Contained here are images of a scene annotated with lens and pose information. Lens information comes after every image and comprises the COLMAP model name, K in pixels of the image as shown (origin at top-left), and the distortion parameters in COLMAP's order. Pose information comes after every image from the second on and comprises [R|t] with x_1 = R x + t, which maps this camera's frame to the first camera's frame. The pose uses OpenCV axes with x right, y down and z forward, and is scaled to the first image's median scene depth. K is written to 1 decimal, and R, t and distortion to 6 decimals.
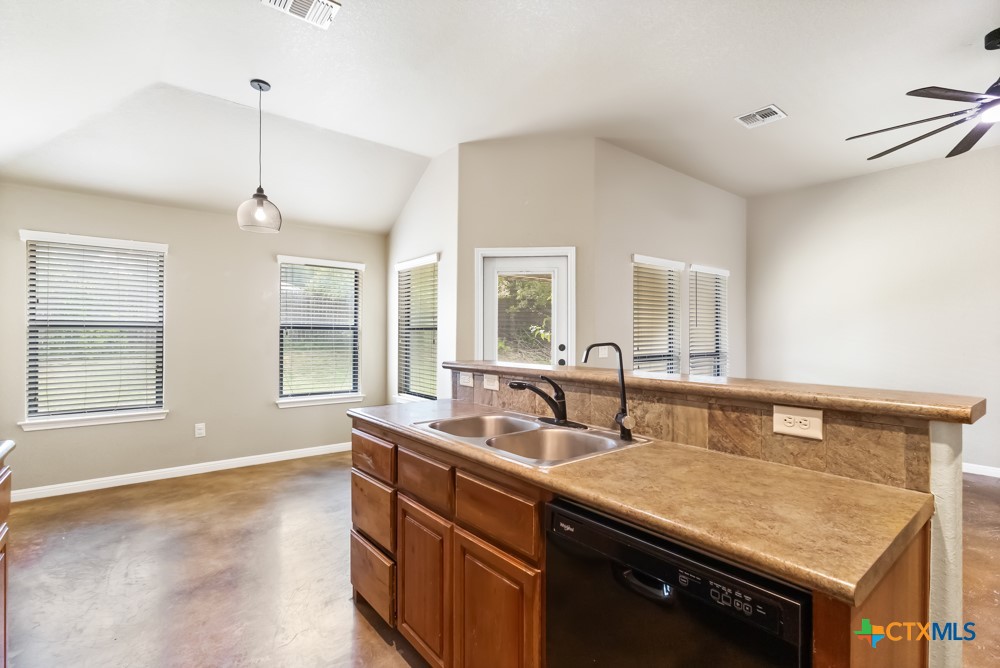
lens RADIAL K [[462.9, 0, 498.6], [0, 462.9, 333.6], [0, 0, 1]] dist [0.000559, 0.000280]
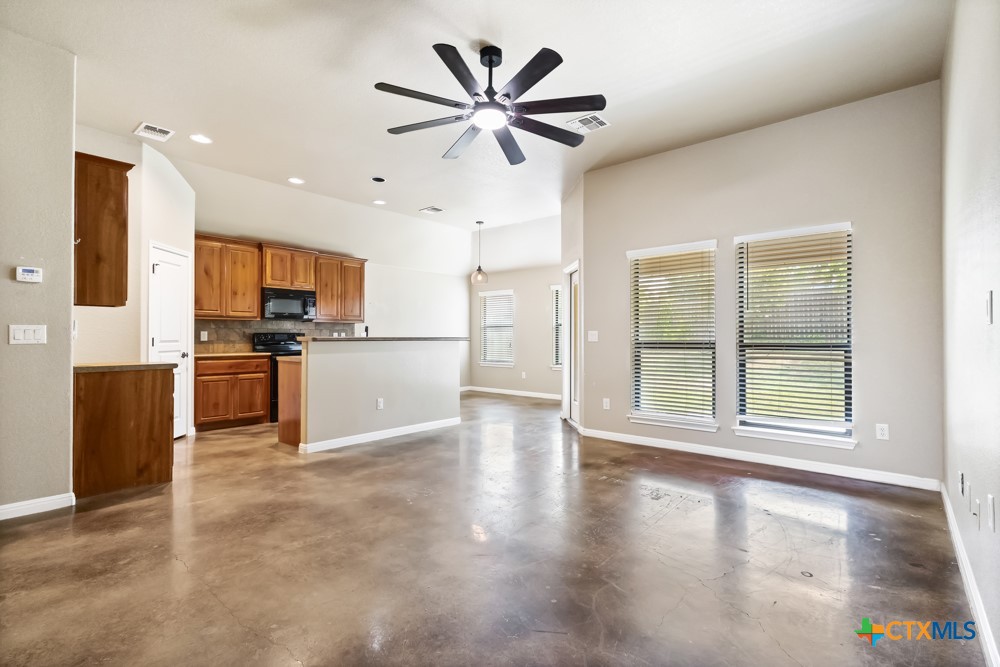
lens RADIAL K [[465.3, 0, 491.3], [0, 465.3, 334.9], [0, 0, 1]] dist [0.000938, 0.000326]
pose [[0.180240, -0.009203, -0.983580, 1.301304], [-0.002005, 0.999951, -0.009724, 0.043265], [0.983621, 0.003725, 0.180213, 0.445456]]
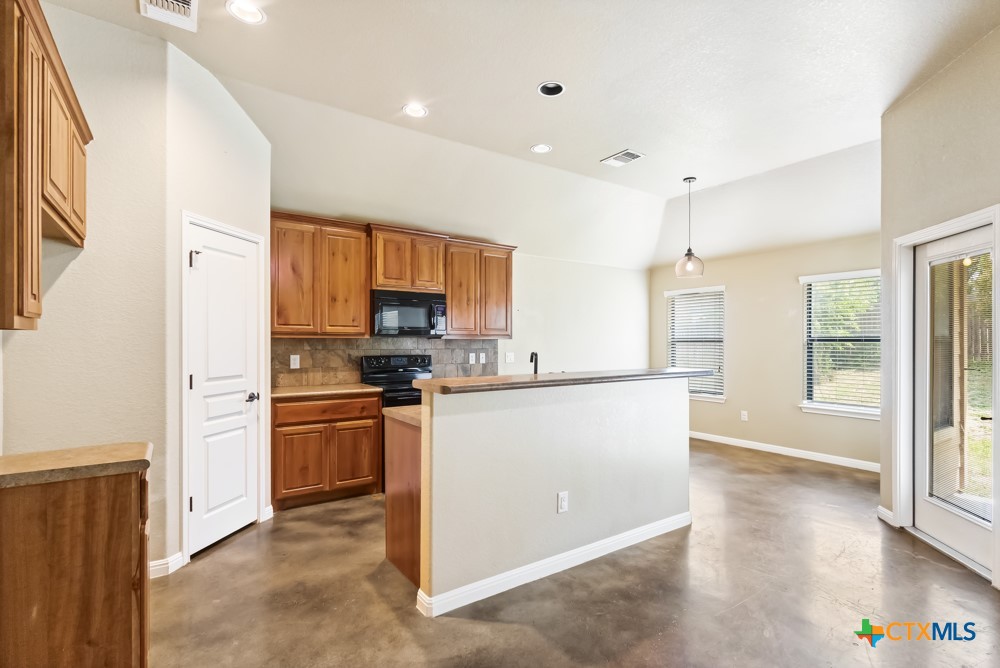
lens RADIAL K [[472.4, 0, 498.9], [0, 472.4, 343.4], [0, 0, 1]] dist [-0.000485, -0.000171]
pose [[-0.064065, -0.003538, -0.997939, 0.744340], [-0.002315, 0.999992, -0.003397, -0.000046], [0.997943, 0.002093, -0.064073, 0.340226]]
